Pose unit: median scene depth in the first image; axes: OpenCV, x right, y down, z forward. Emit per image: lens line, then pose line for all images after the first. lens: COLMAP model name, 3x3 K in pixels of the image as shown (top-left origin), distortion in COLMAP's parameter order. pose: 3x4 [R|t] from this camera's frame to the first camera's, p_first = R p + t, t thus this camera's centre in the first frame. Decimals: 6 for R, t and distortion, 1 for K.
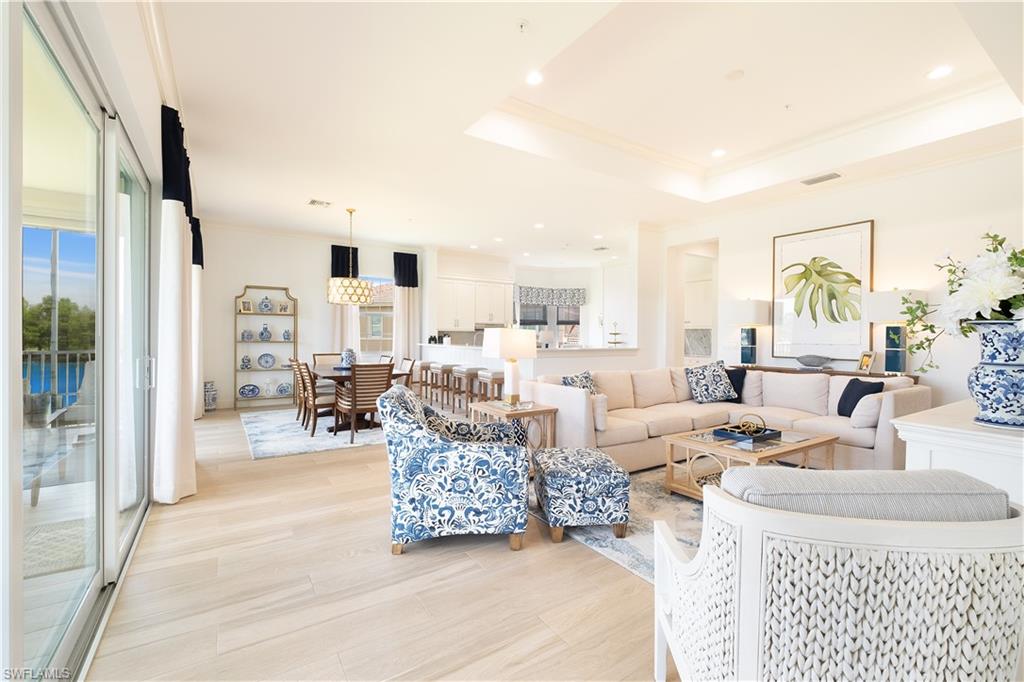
lens RADIAL K [[443.1, 0, 510.2], [0, 443.1, 338.7], [0, 0, 1]] dist [0.000573, -0.001378]
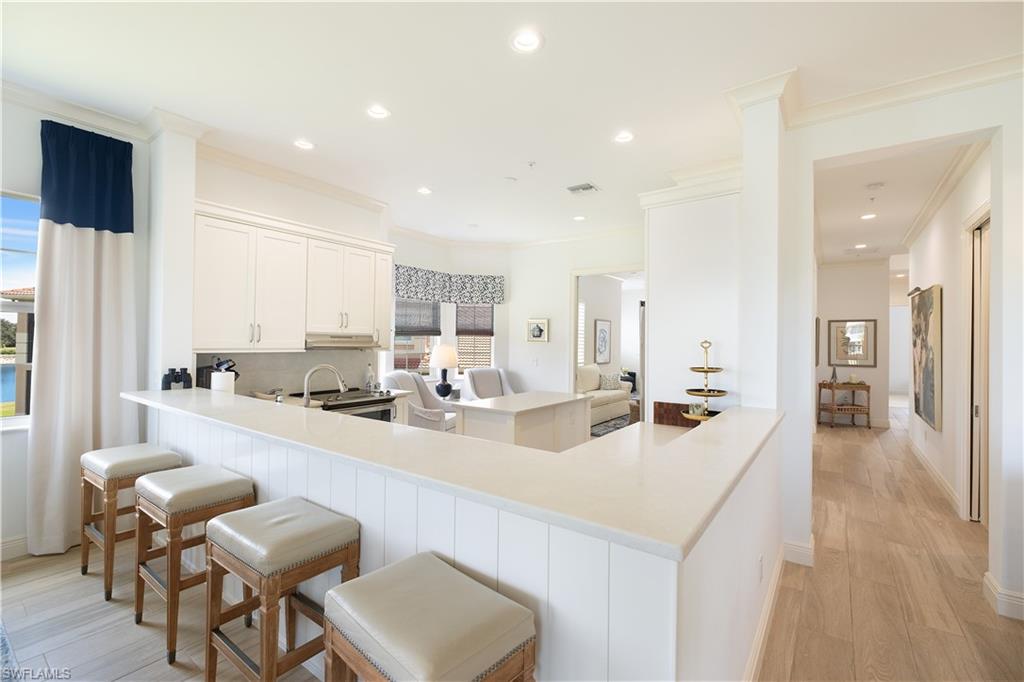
lens RADIAL K [[443.1, 0, 510.2], [0, 443.1, 338.7], [0, 0, 1]] dist [0.000573, -0.001378]
pose [[0.936338, 0.005404, 0.351059, -0.046758], [-0.001058, 0.999920, -0.012571, -0.025736], [-0.351099, 0.011399, 0.936269, 0.553433]]
